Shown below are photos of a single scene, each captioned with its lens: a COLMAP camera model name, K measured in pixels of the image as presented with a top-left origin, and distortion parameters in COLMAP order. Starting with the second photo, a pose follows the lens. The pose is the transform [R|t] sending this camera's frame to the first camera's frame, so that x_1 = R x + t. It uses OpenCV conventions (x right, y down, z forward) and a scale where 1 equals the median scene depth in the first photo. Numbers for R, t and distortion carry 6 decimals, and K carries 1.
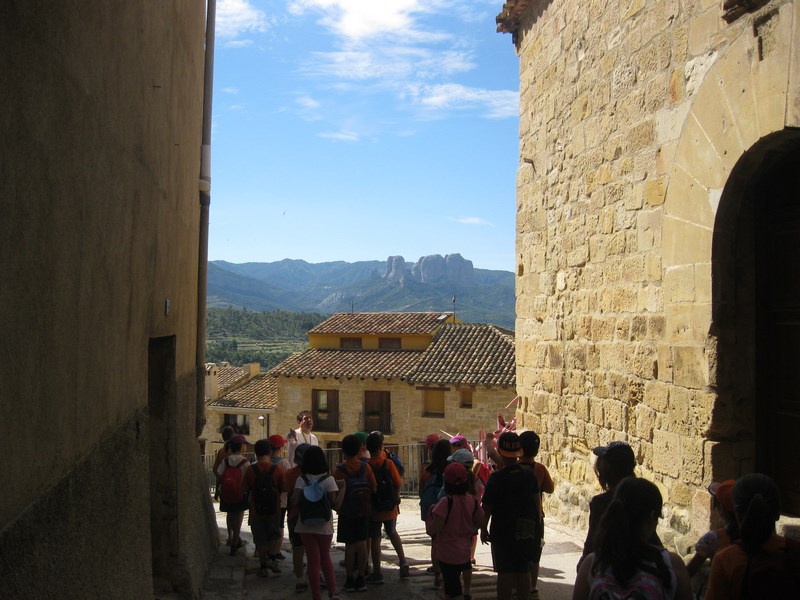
lens RADIAL K [[926.5, 0, 400.0], [0, 926.5, 300.0], [0, 0, 1]] dist [-0.130370, 0.020744]
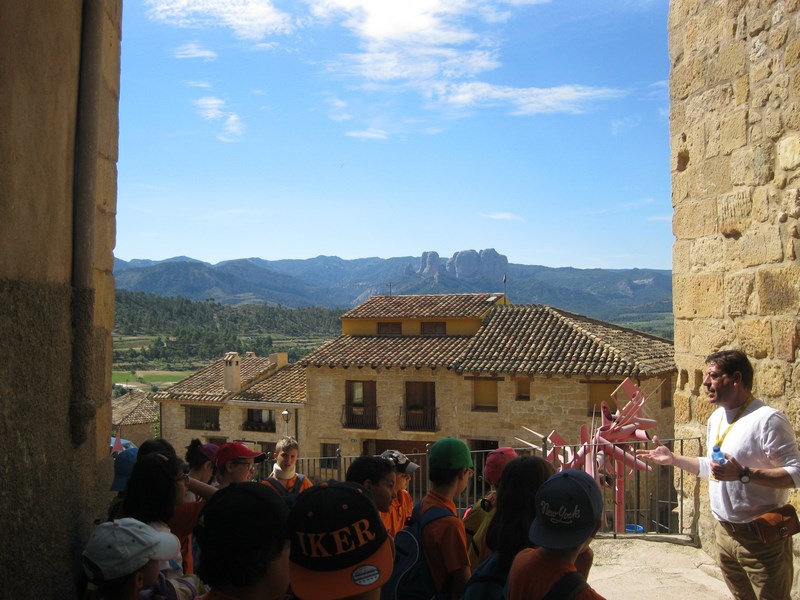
lens RADIAL K [[926.5, 0, 400.0], [0, 926.5, 300.0], [0, 0, 1]] dist [-0.130370, 0.020744]
pose [[0.999263, -0.008598, -0.037405, -0.009828], [0.008764, 0.999952, 0.004265, 0.016601], [0.037367, -0.004590, 0.999291, 0.120576]]
